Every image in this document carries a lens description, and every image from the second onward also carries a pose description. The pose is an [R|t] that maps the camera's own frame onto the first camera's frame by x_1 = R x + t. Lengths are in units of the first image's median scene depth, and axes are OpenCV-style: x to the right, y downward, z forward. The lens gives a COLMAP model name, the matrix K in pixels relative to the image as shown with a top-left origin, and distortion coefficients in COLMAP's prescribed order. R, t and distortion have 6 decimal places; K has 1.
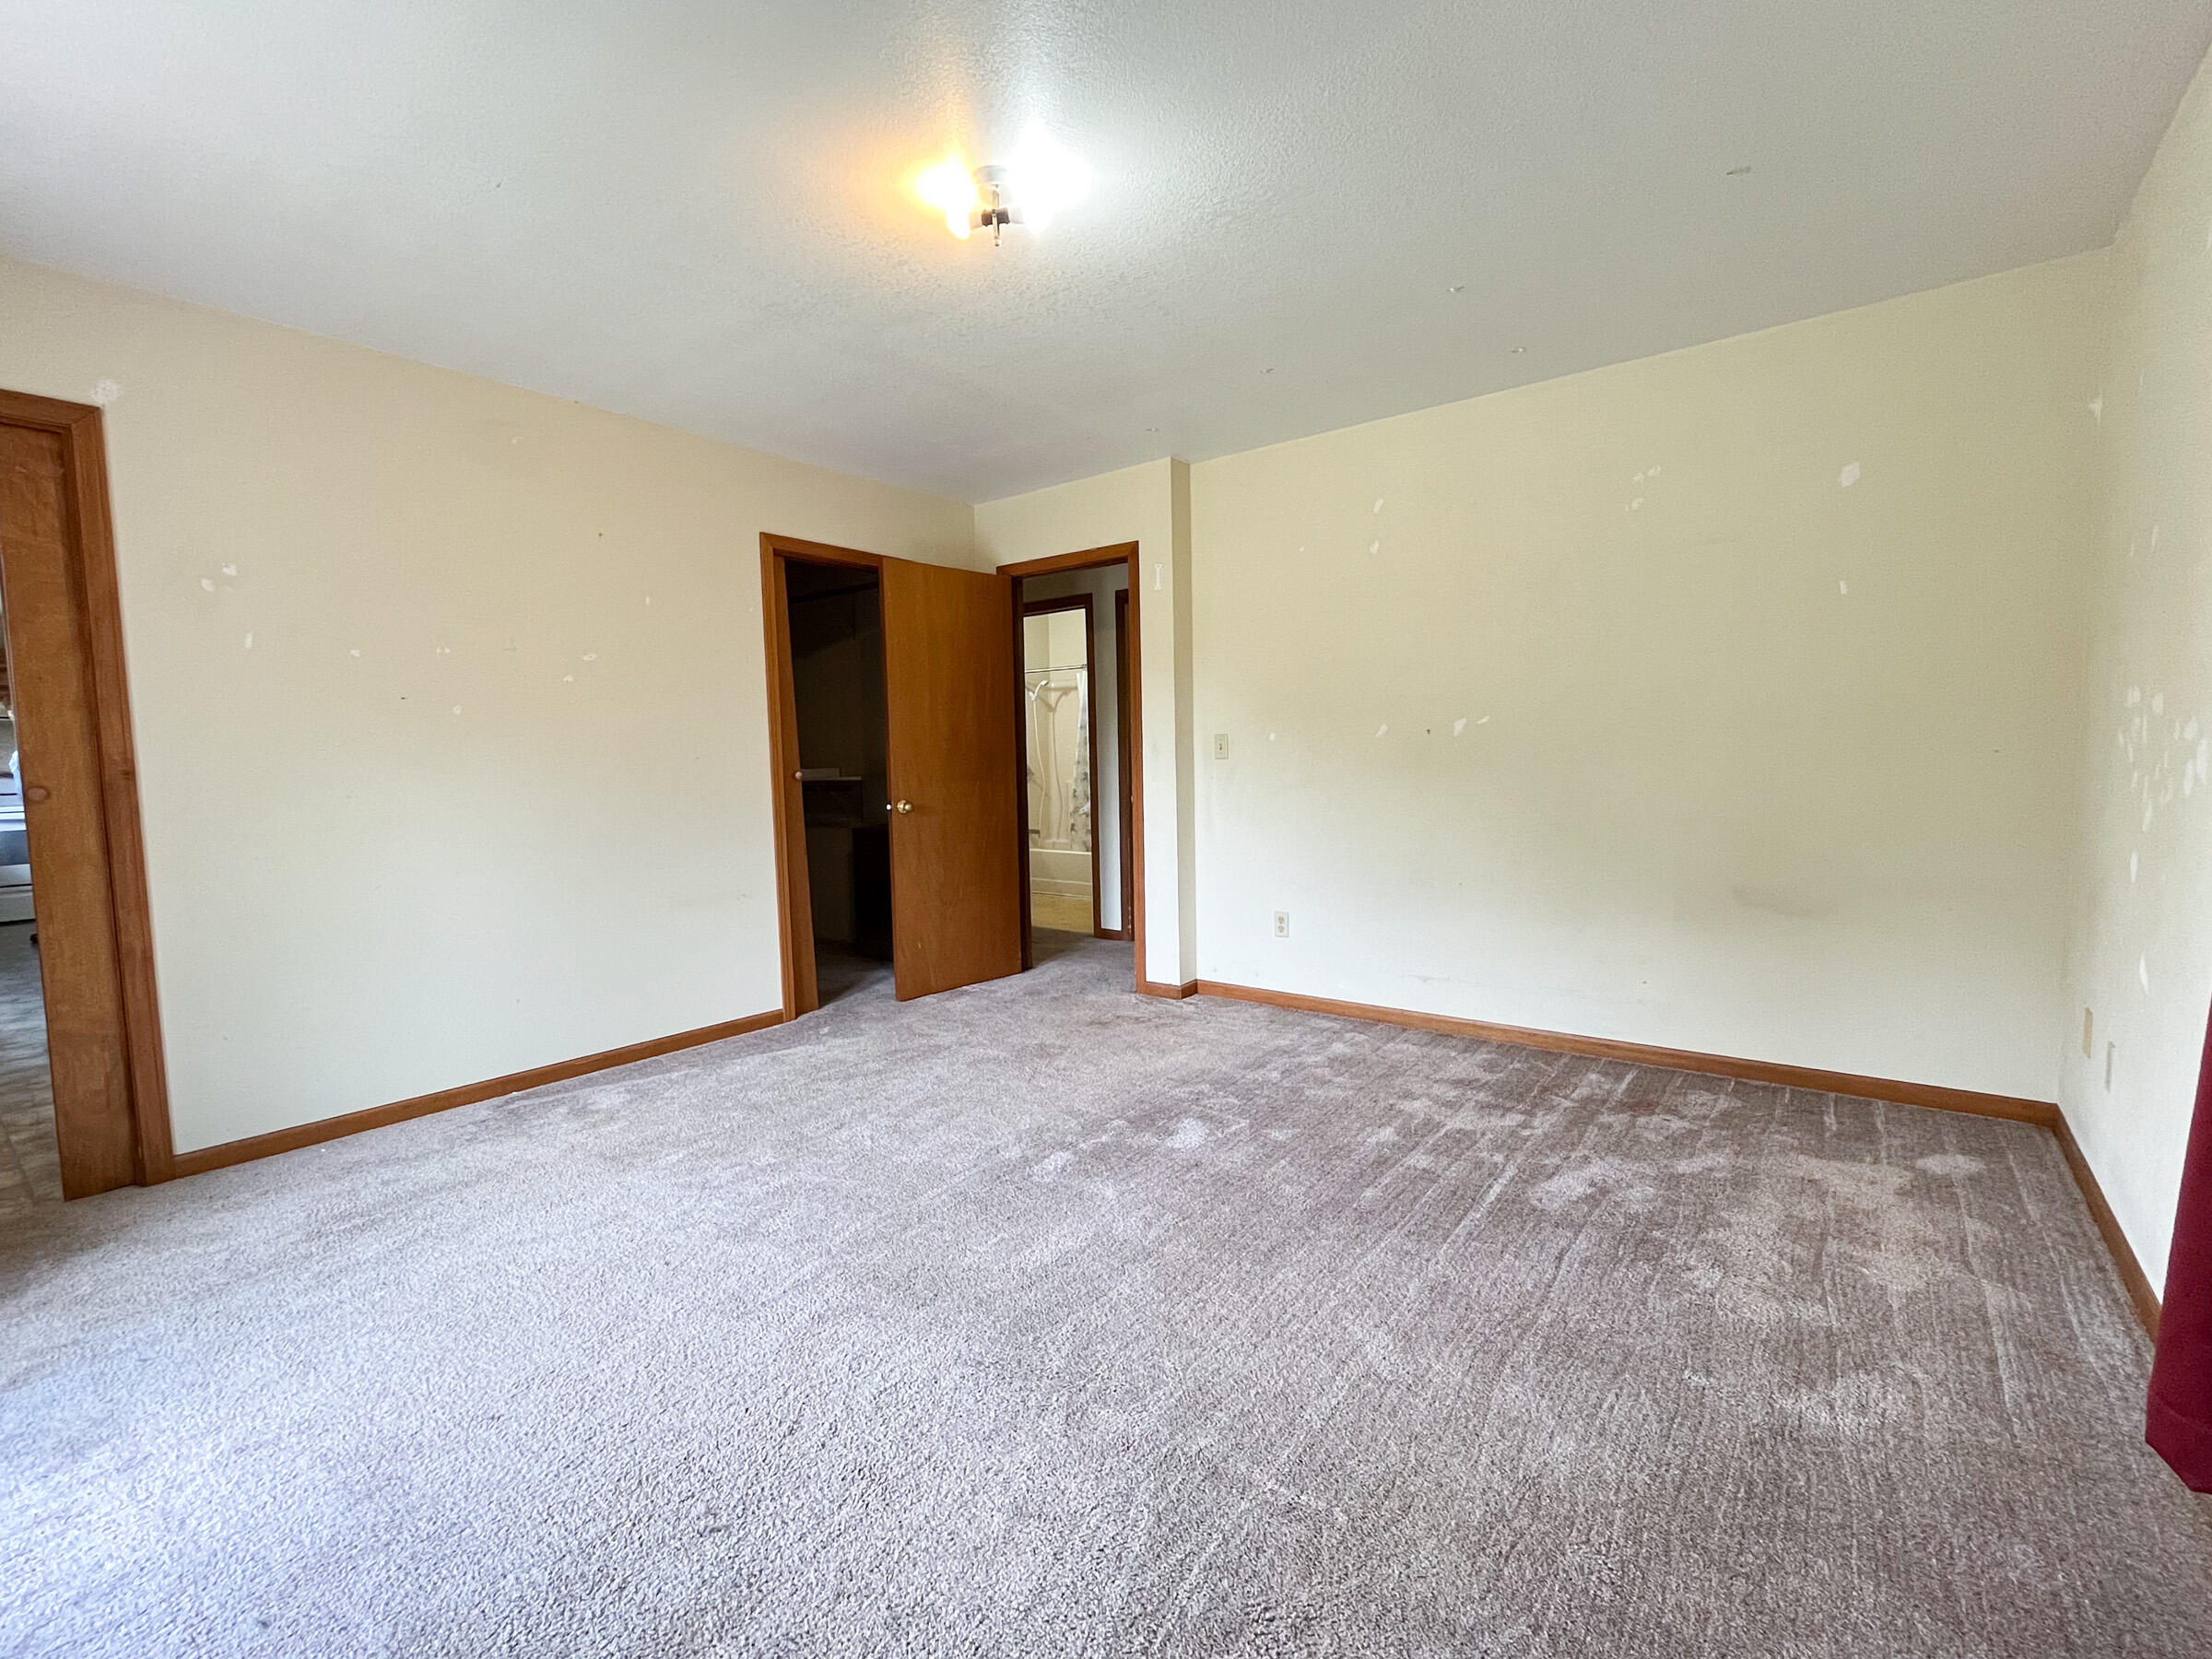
lens RADIAL K [[942.1, 0, 1101.3], [0, 942.1, 834.0], [0, 0, 1]] dist [-0.001512, -0.000146]
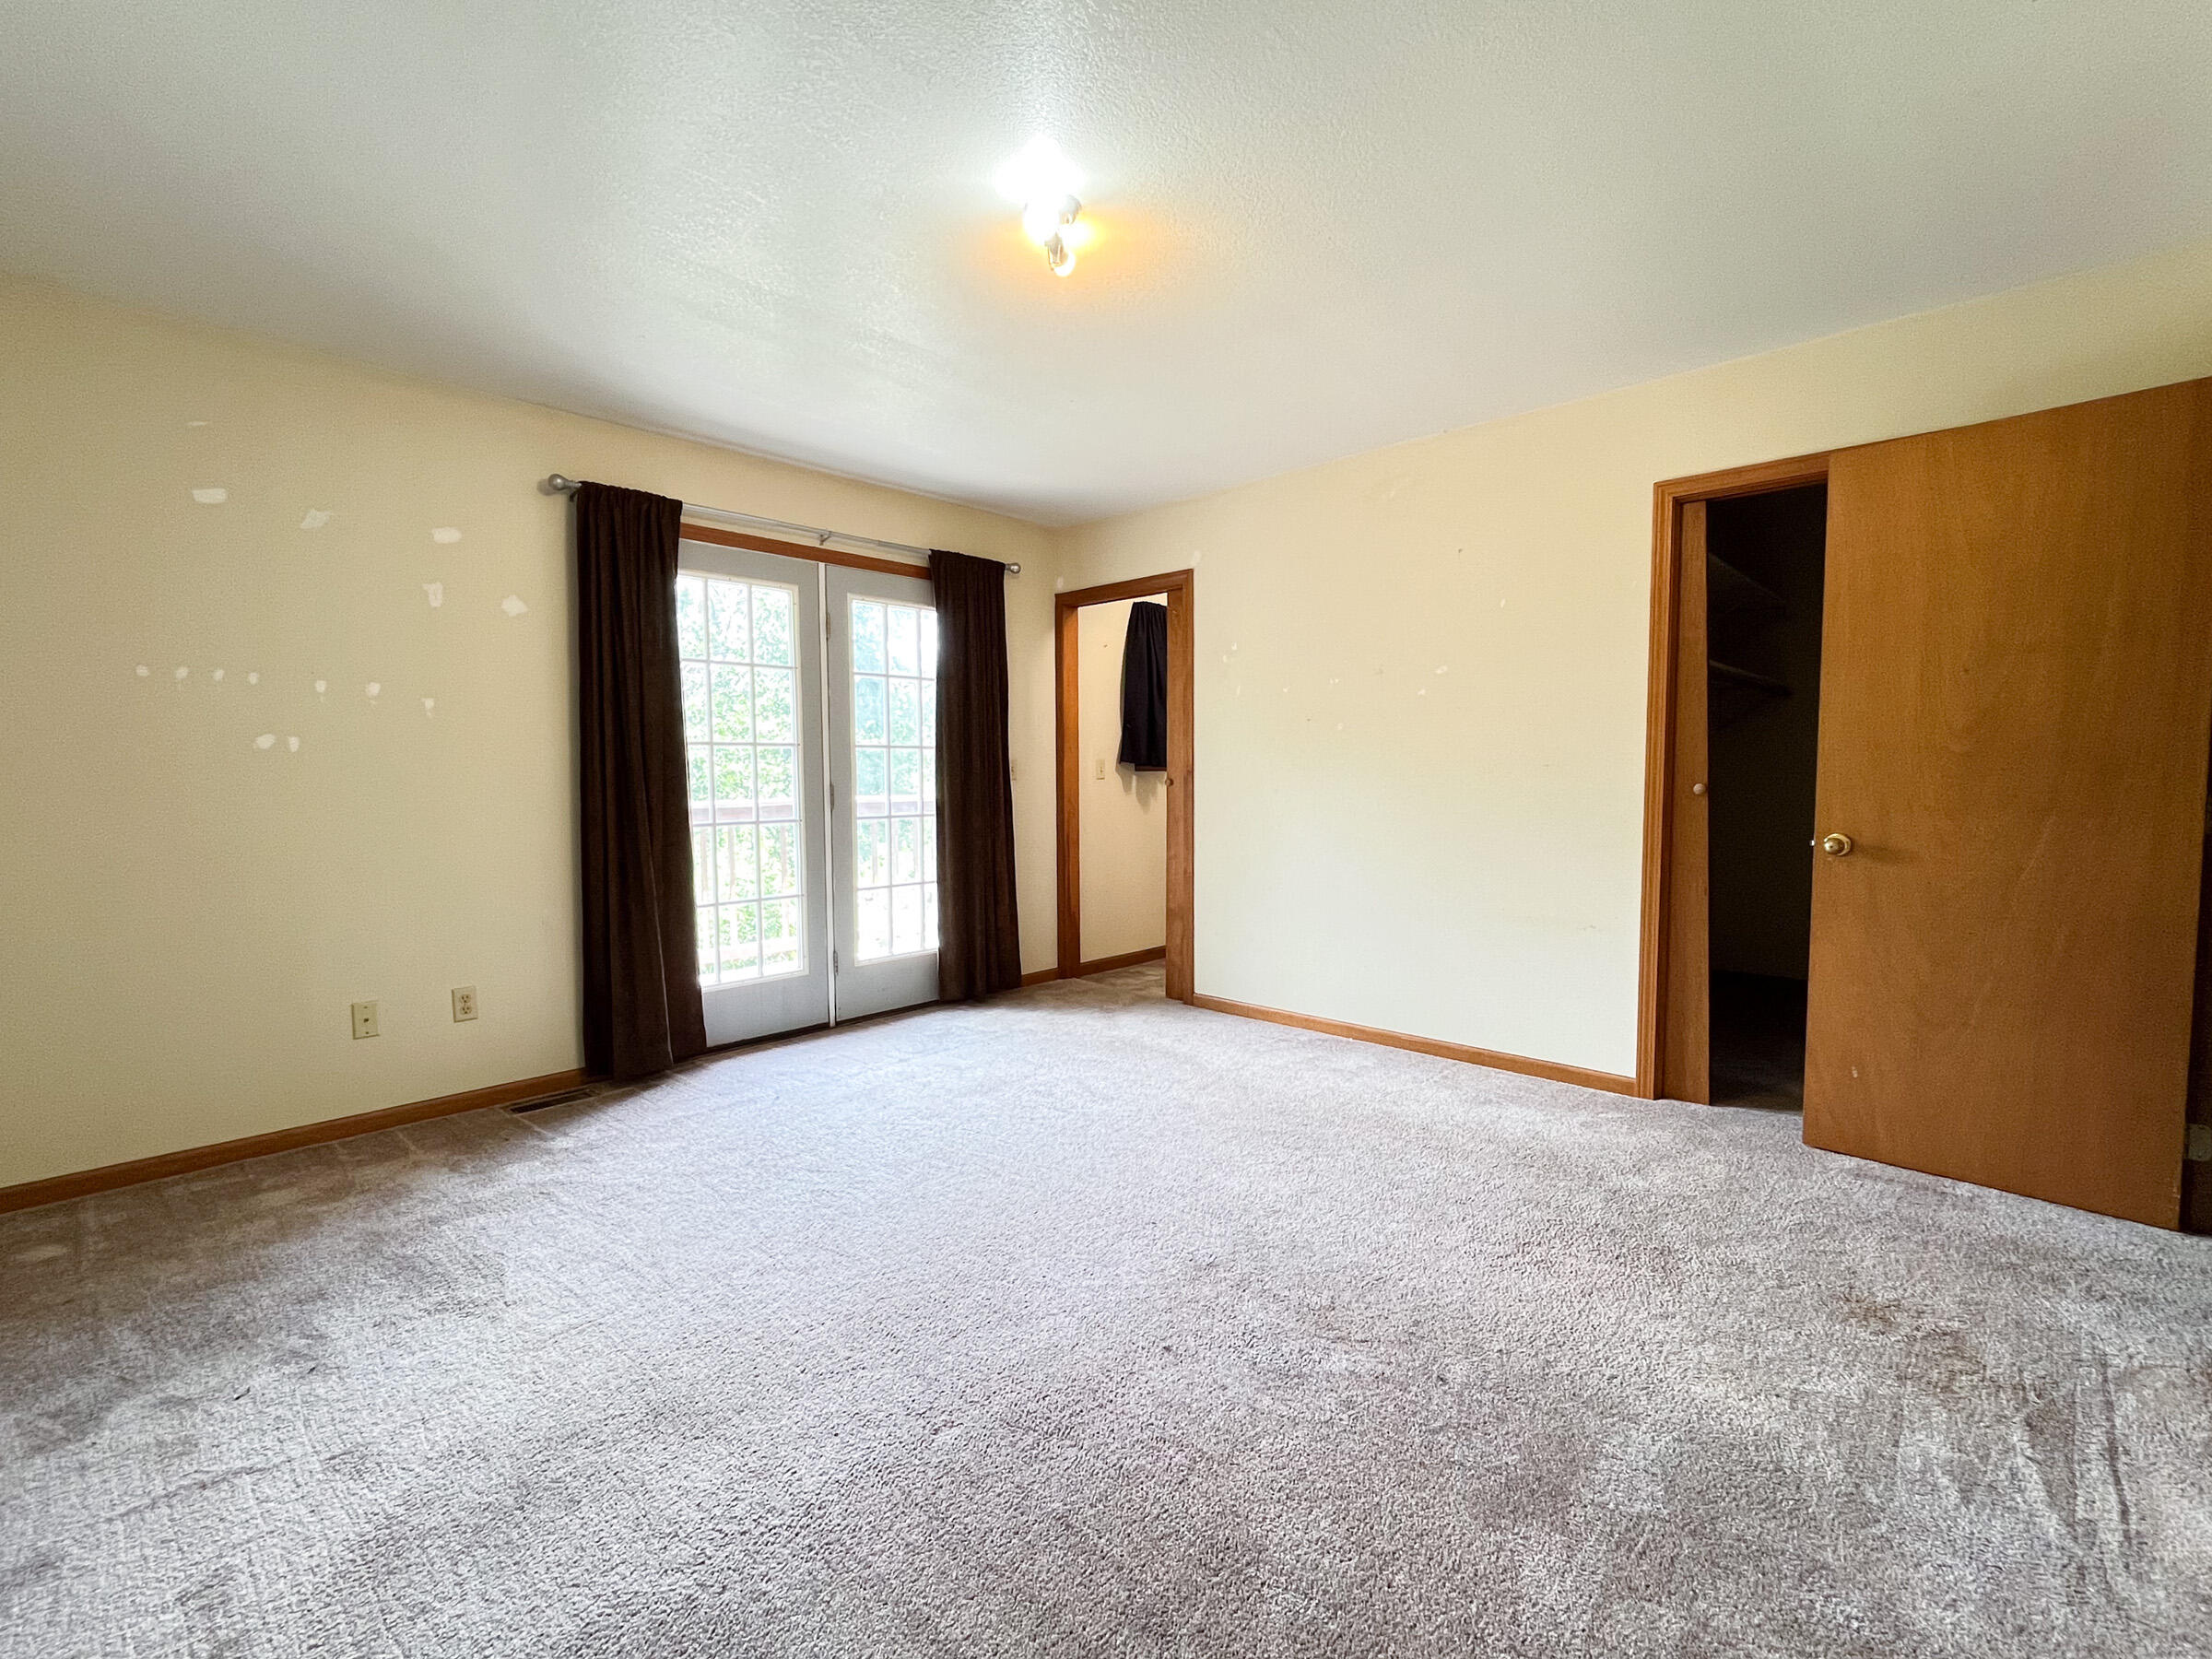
lens RADIAL K [[942.1, 0, 1101.3], [0, 942.1, 834.0], [0, 0, 1]] dist [-0.001512, -0.000146]
pose [[-0.059543, 0.081045, -0.994930, 0.483215], [-0.079800, 0.993122, 0.085674, -0.055397], [0.995031, 0.084497, -0.052666, 0.595830]]
